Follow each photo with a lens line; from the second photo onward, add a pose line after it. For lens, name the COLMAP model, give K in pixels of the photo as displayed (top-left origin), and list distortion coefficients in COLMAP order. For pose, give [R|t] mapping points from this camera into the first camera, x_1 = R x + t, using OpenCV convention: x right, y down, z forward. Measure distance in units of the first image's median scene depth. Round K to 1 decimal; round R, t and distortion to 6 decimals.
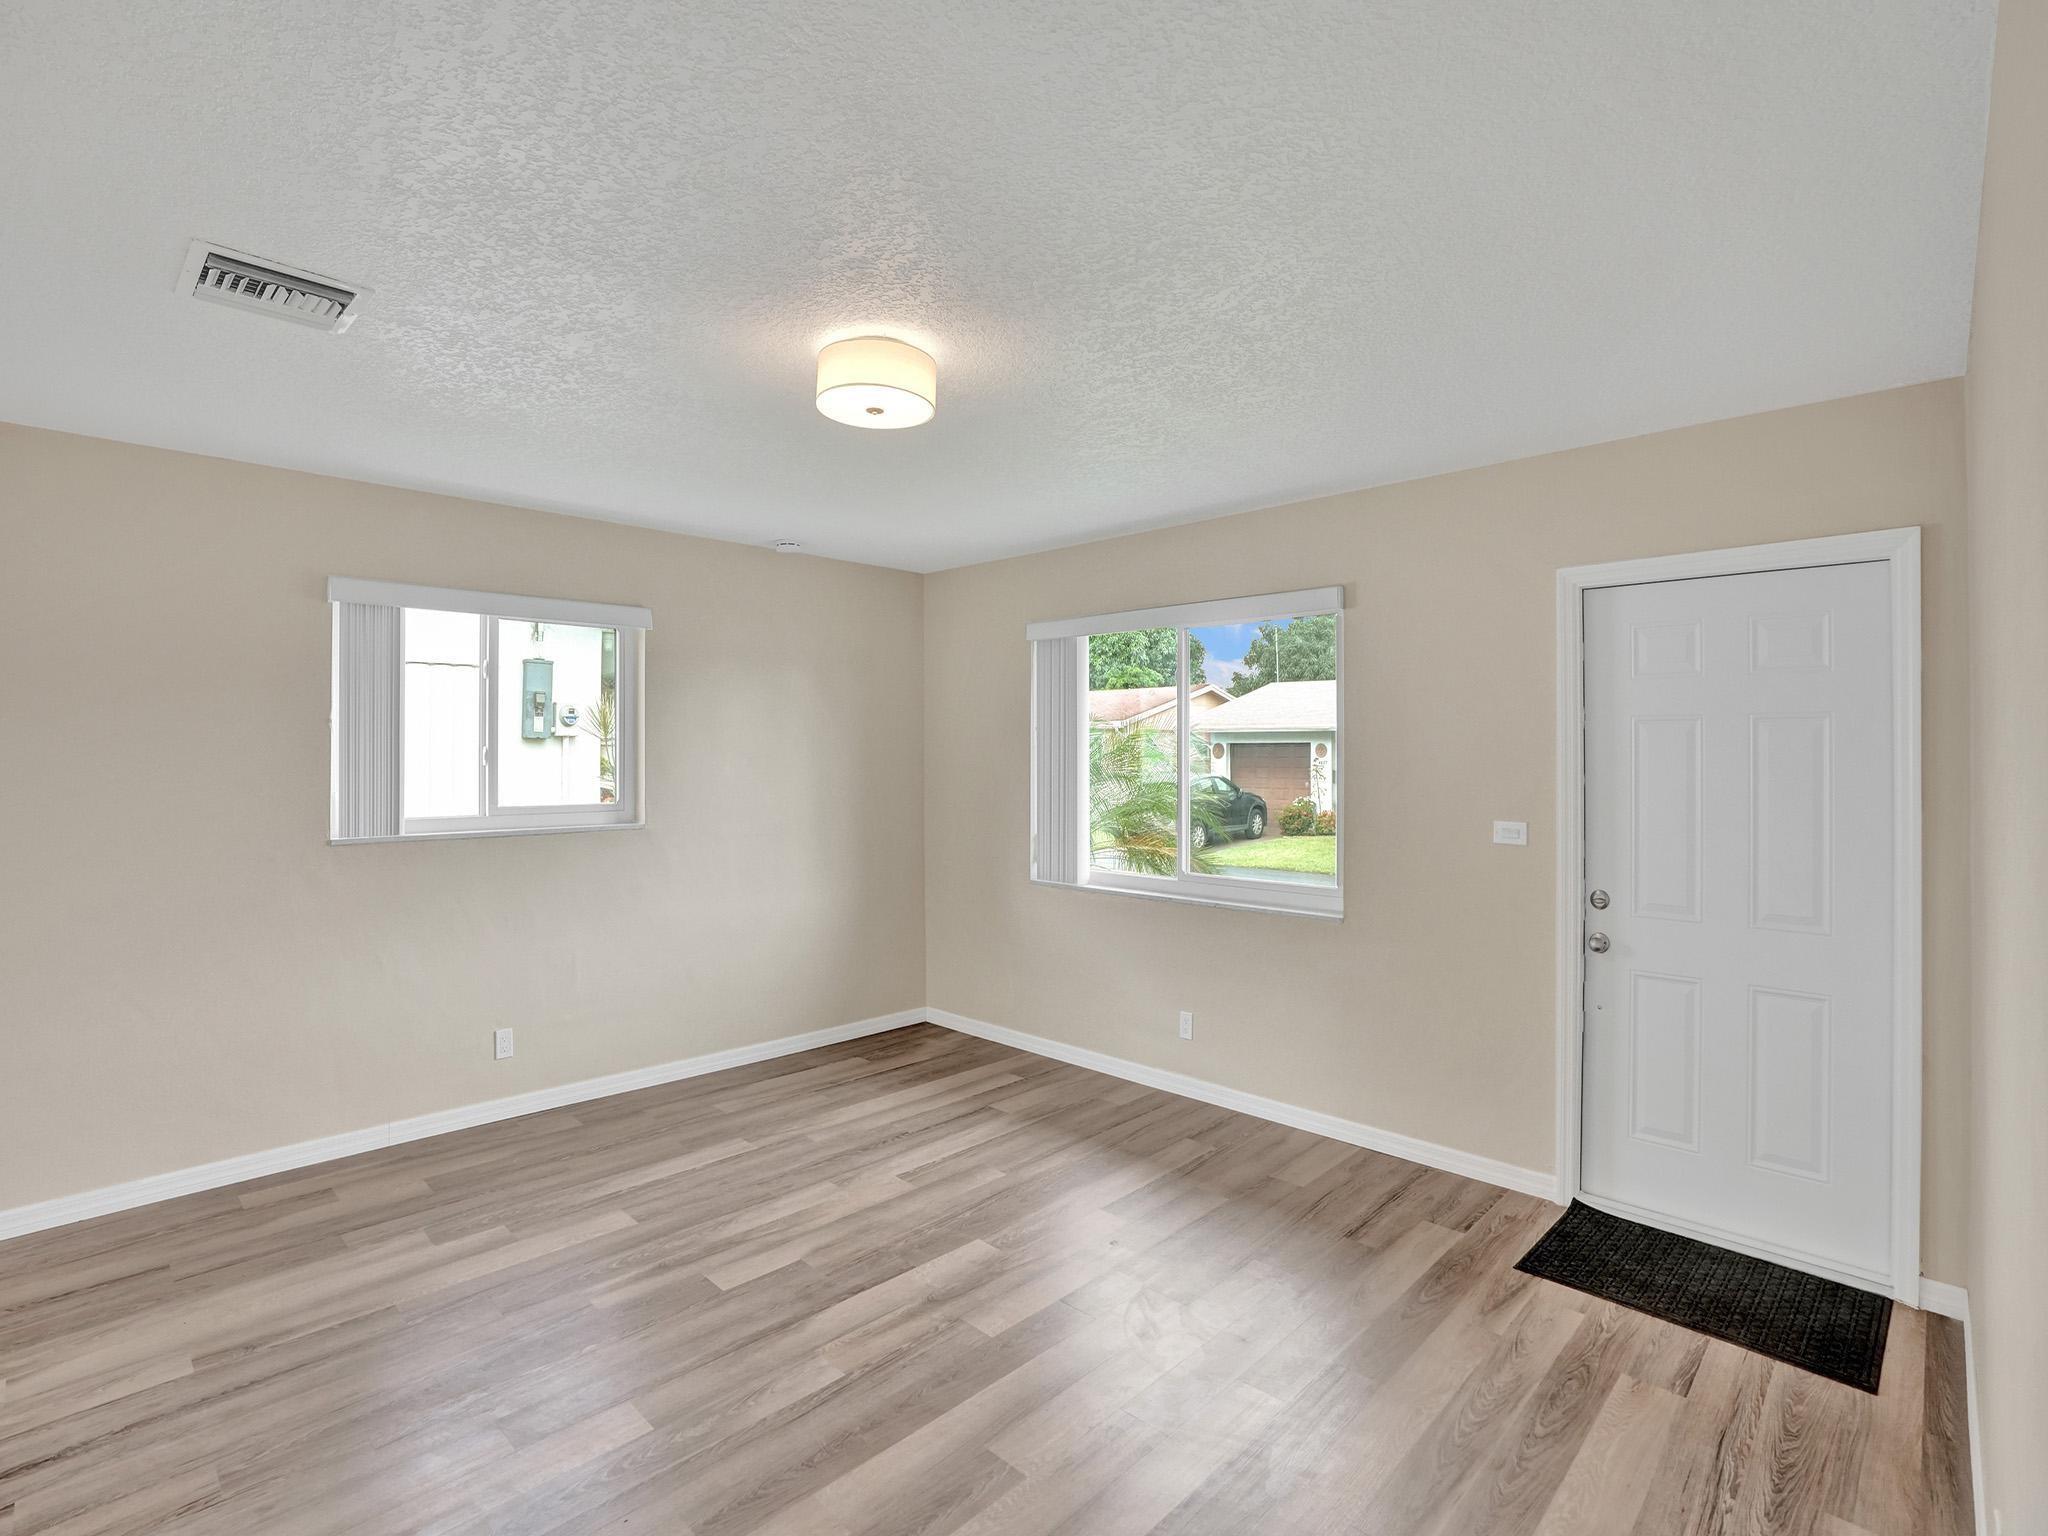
lens RADIAL K [[969.9, 0, 1024.0], [0, 969.9, 768.0], [0, 0, 1]] dist [-0.069974, 0.025434]
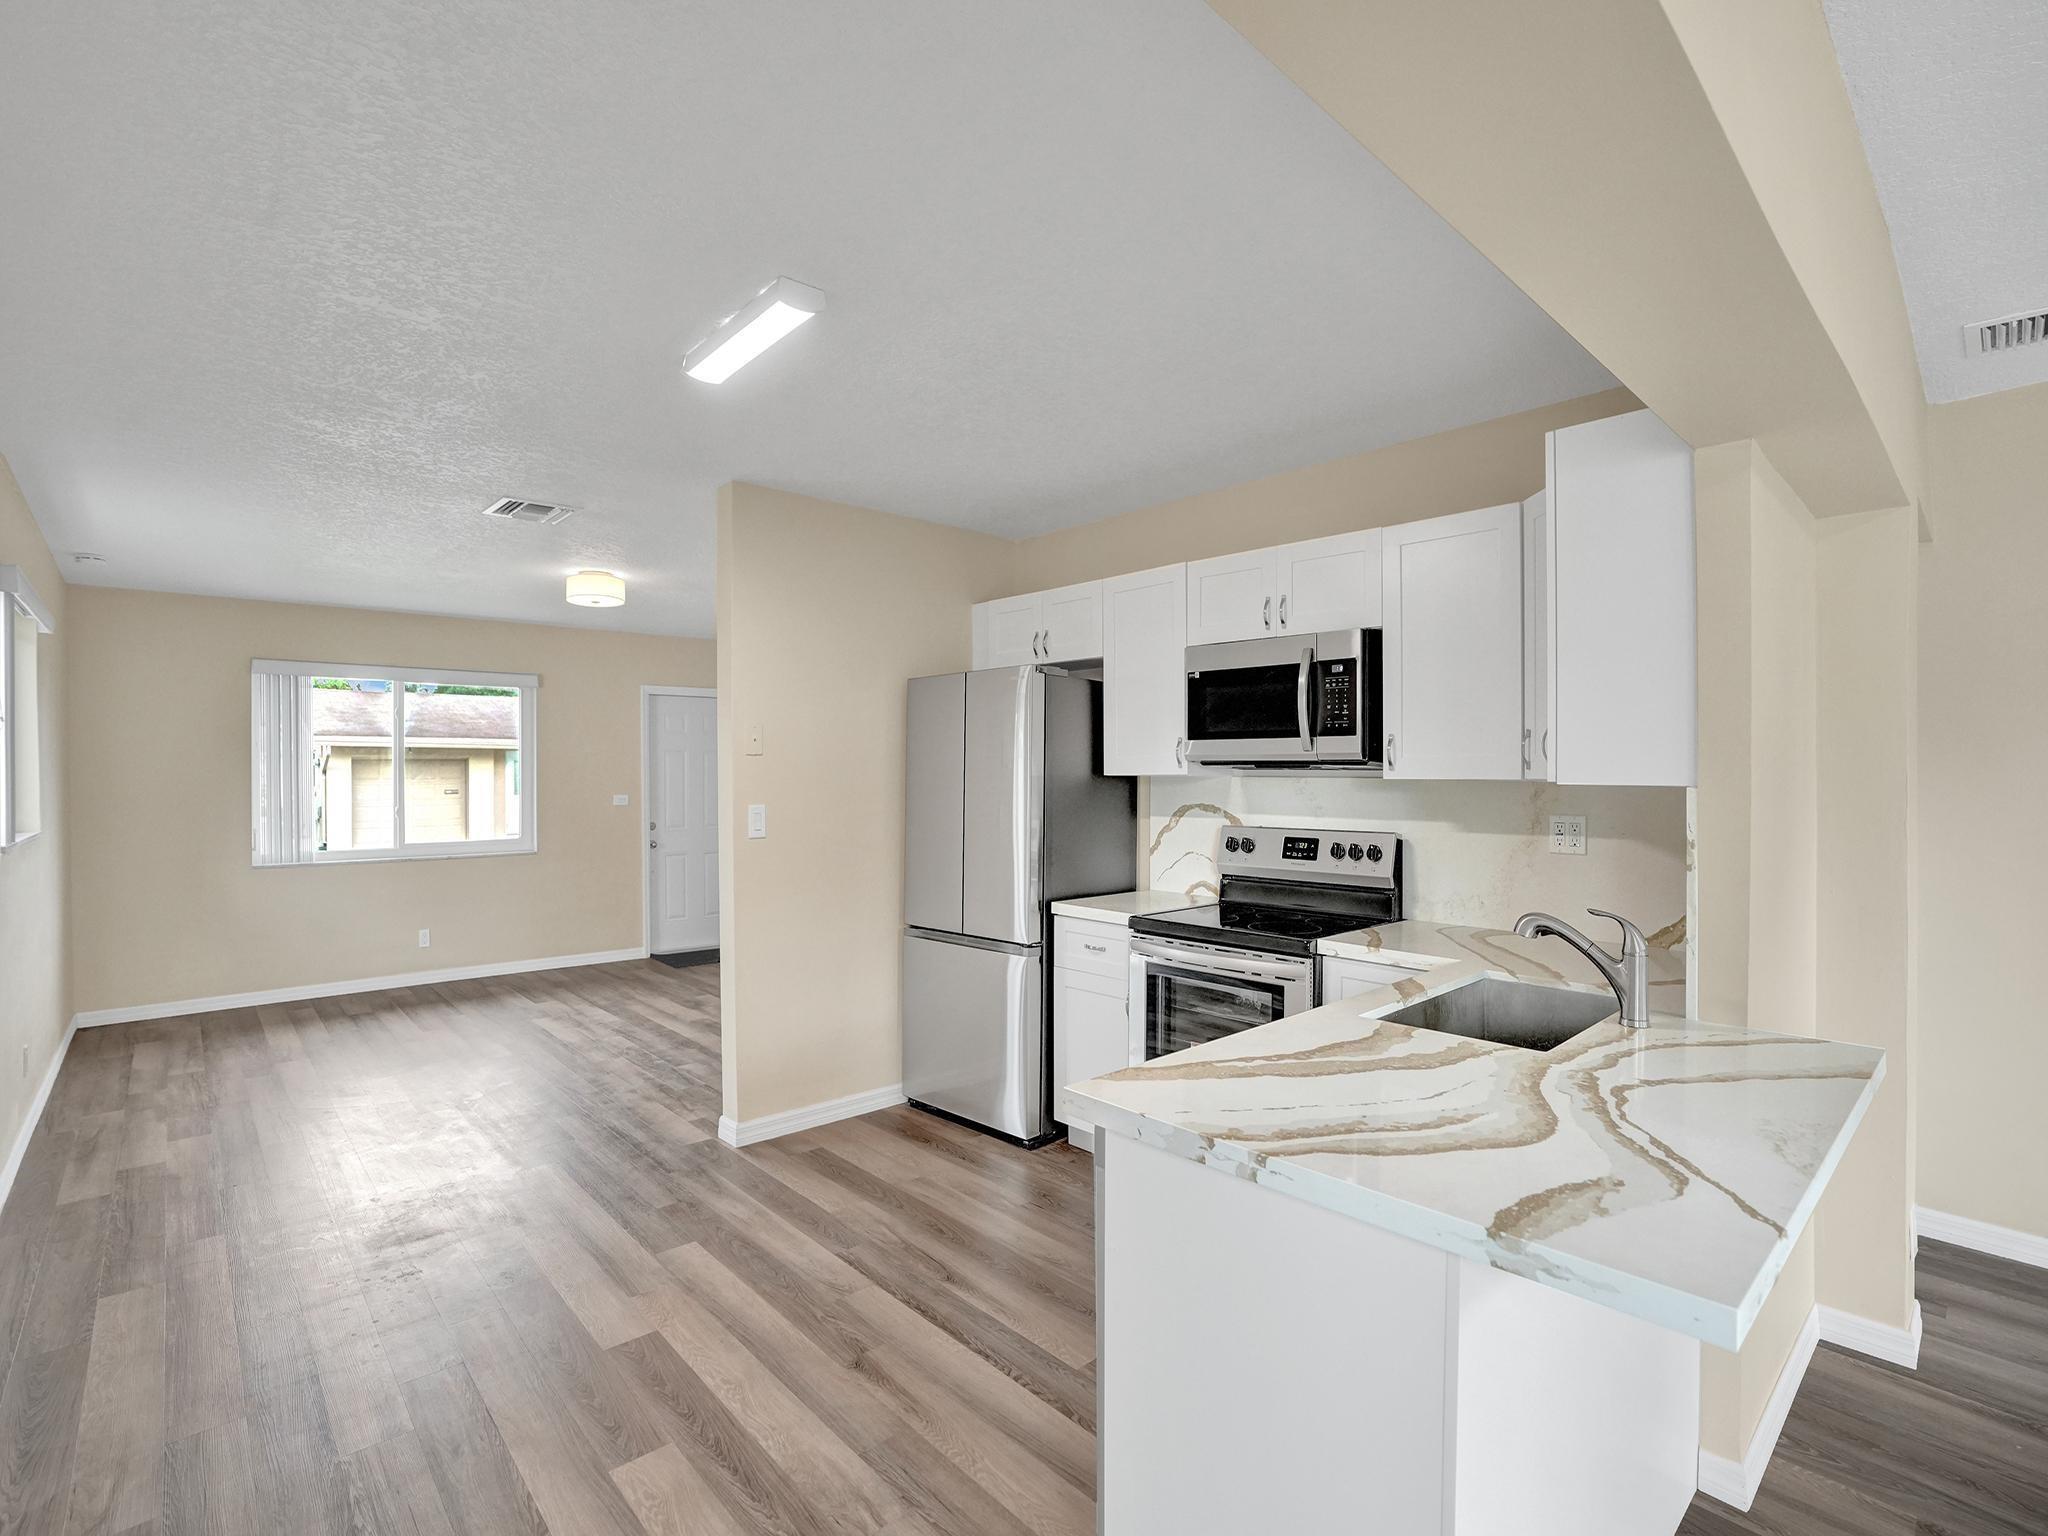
lens RADIAL K [[969.9, 0, 1024.0], [0, 969.9, 768.0], [0, 0, 1]] dist [-0.069974, 0.025434]
pose [[0.056618, 0.005332, 0.998382, -1.753029], [0.018024, 0.999817, -0.006362, 0.026795], [-0.998233, 0.018355, 0.056512, -0.073845]]
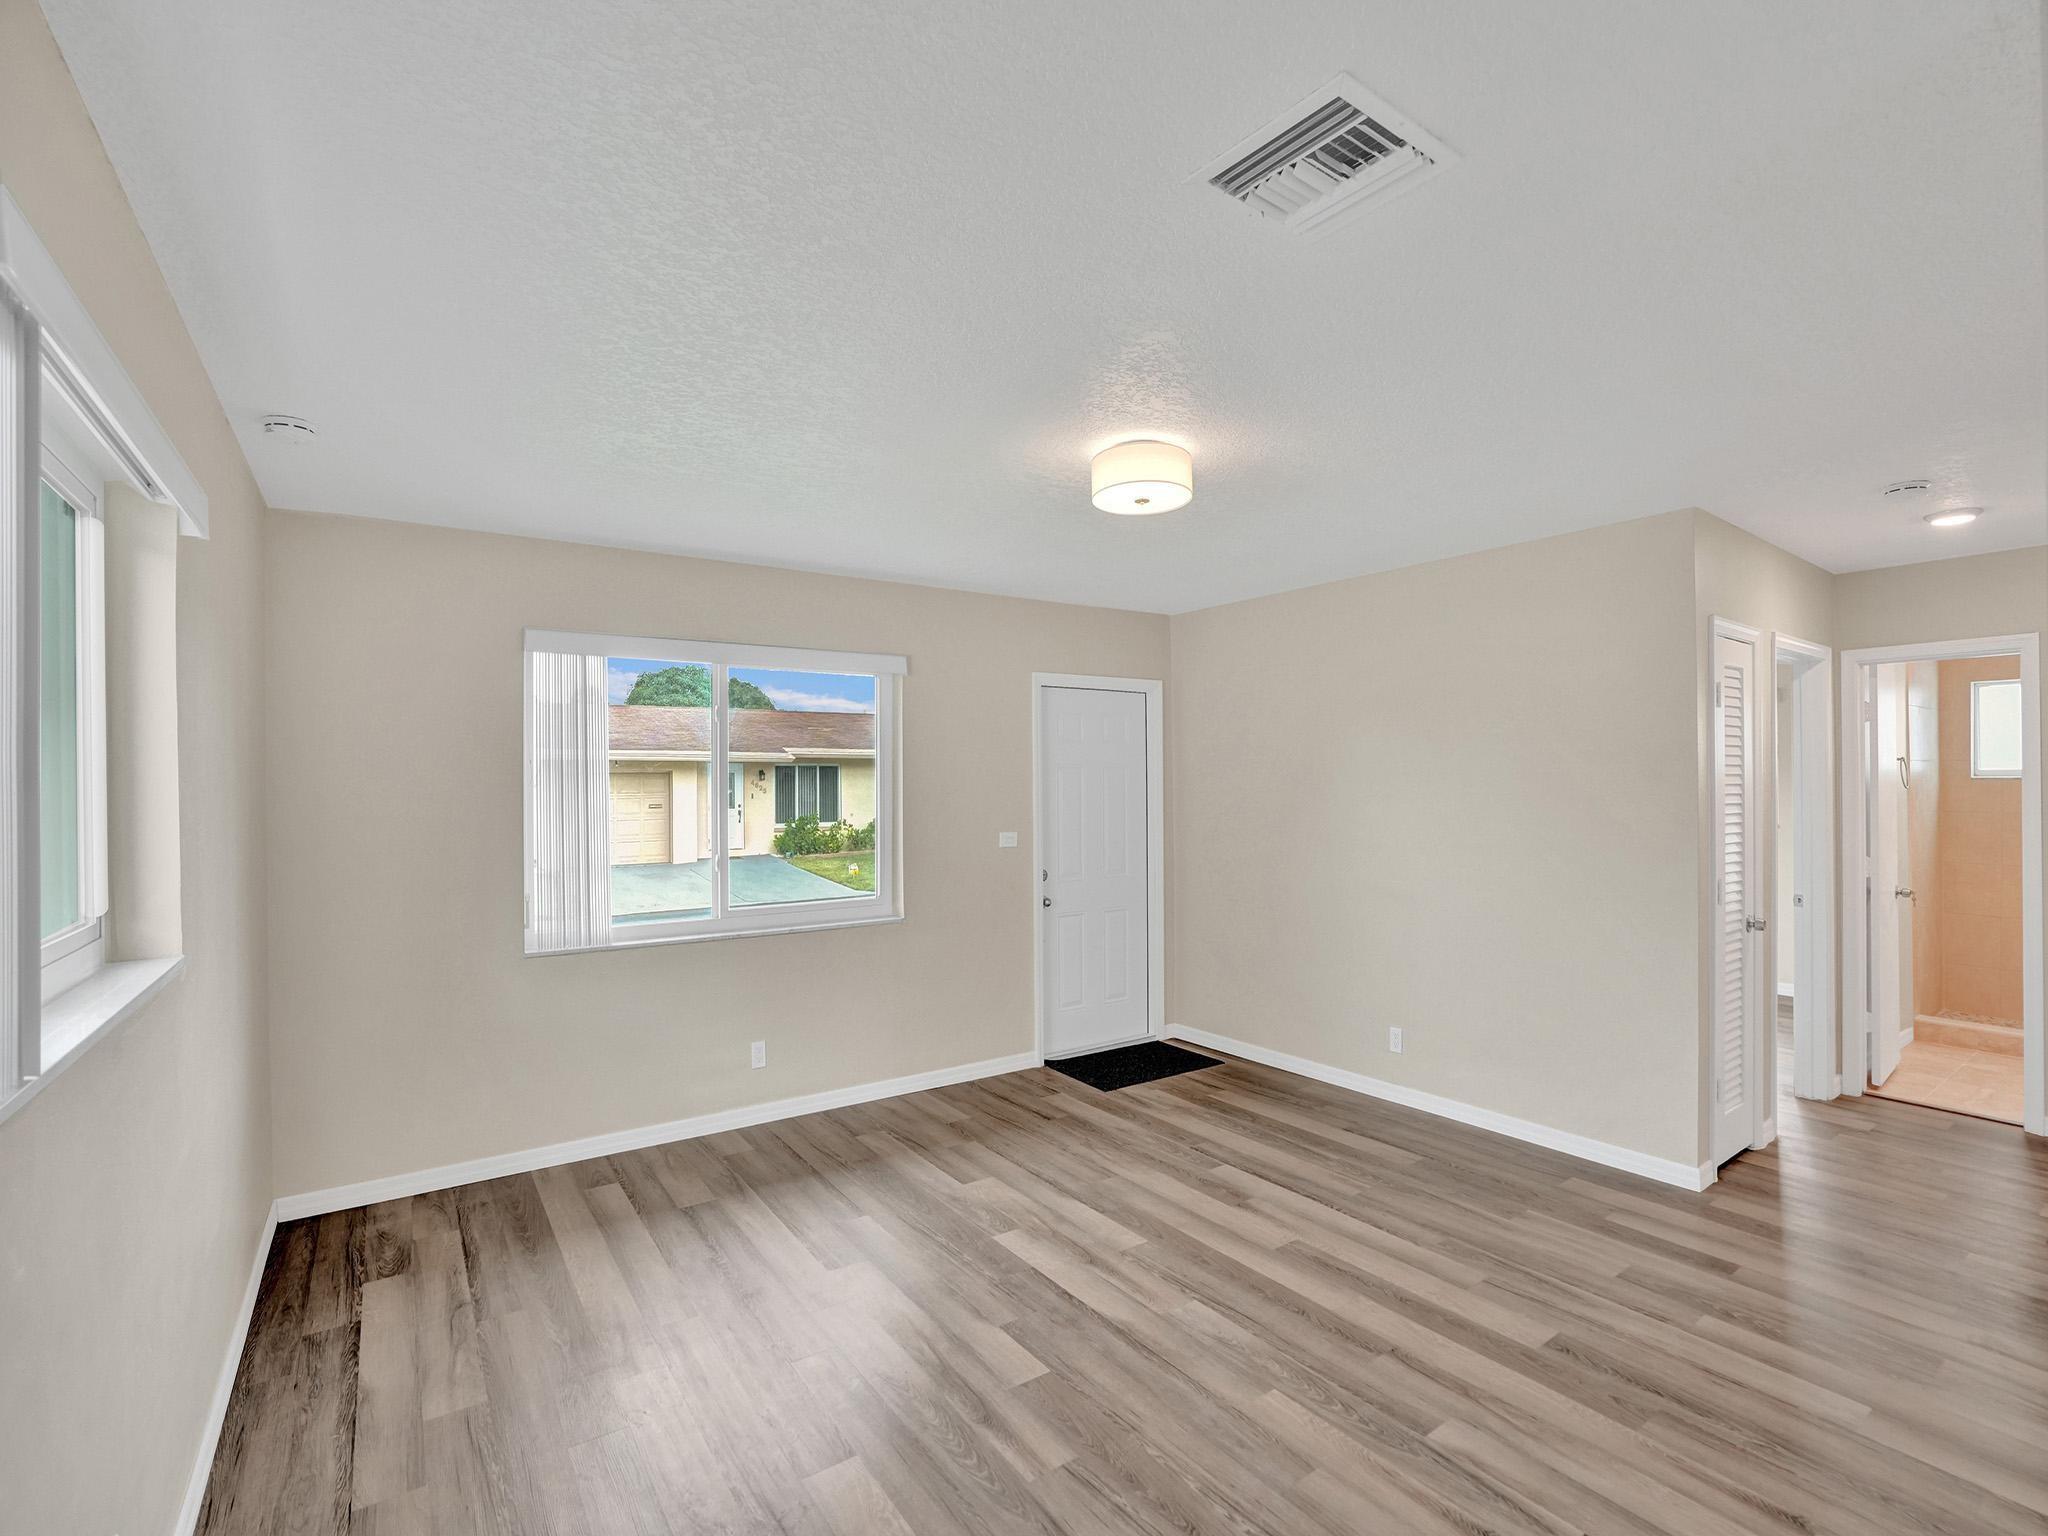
lens RADIAL K [[947.9, 0, 1033.7], [0, 947.9, 767.0], [0, 0, 1]] dist [-0.075537, 0.028368]
pose [[0.183946, 0.014375, 0.982831, -1.026751], [0.020637, 0.999616, -0.018483, -0.018985], [-0.982720, 0.023682, 0.183579, 0.706213]]
